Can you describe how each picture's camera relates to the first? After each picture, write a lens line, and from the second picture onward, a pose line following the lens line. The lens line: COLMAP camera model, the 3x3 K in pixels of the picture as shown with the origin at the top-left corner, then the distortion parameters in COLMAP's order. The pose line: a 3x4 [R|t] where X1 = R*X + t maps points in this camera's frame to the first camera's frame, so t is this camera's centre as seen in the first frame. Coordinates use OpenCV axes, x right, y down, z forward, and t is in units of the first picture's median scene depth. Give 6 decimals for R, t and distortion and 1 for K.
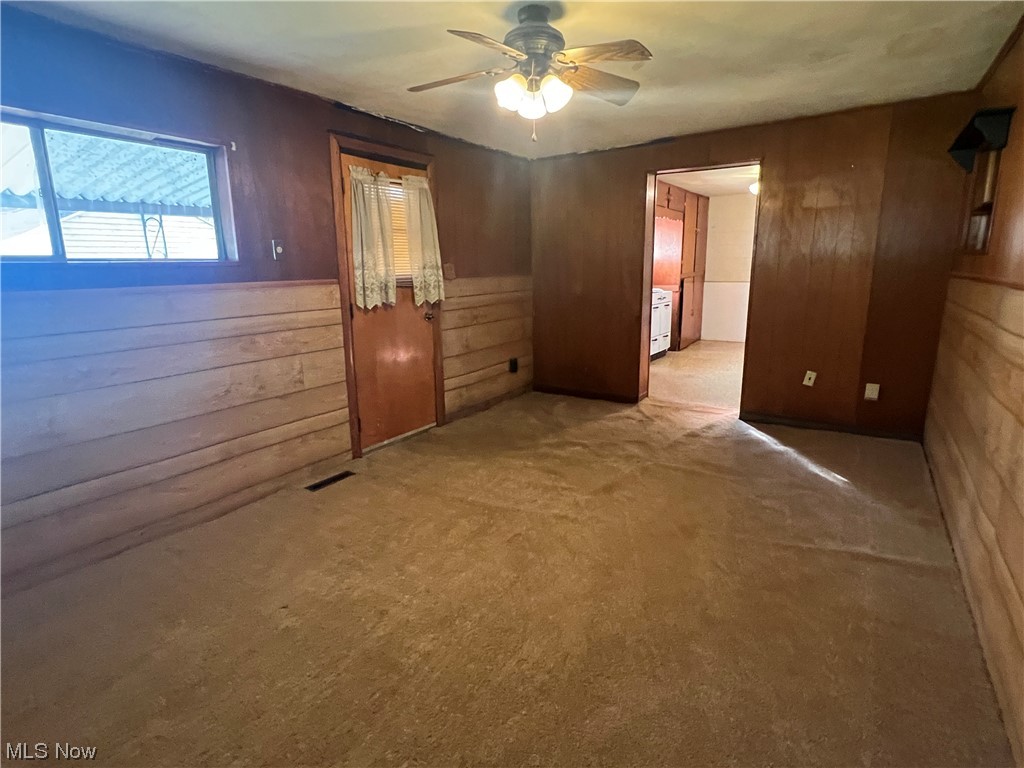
lens RADIAL K [[551.5, 0, 512.0], [0, 551.5, 384.0], [0, 0, 1]] dist [0.012407, 0.000243]
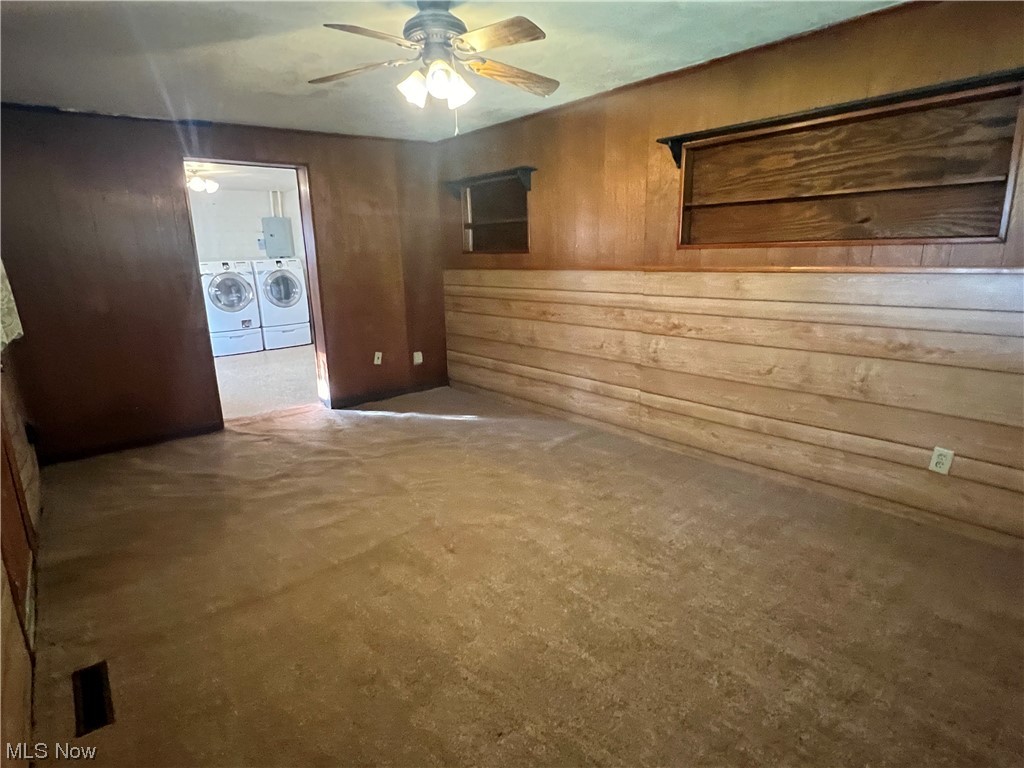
lens RADIAL K [[551.5, 0, 512.0], [0, 551.5, 384.0], [0, 0, 1]] dist [0.012407, 0.000243]
pose [[0.303023, -0.213115, 0.928849, -0.507155], [0.225501, 0.963029, 0.147391, -0.068669], [-0.925919, 0.164794, 0.339877, 0.353435]]
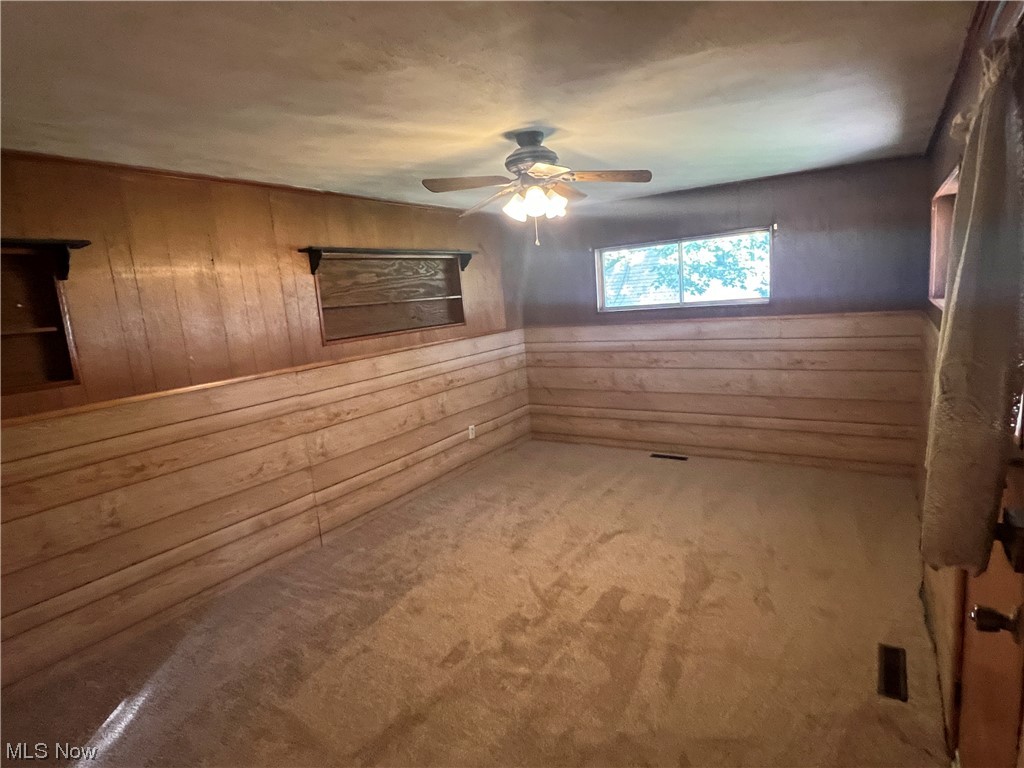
lens RADIAL K [[551.5, 0, 512.0], [0, 551.5, 384.0], [0, 0, 1]] dist [0.012407, 0.000243]
pose [[-0.994996, 0.091438, 0.040266, 0.041549], [0.099874, 0.921201, 0.376051, -0.332031], [-0.002708, 0.378191, -0.925724, 1.214080]]
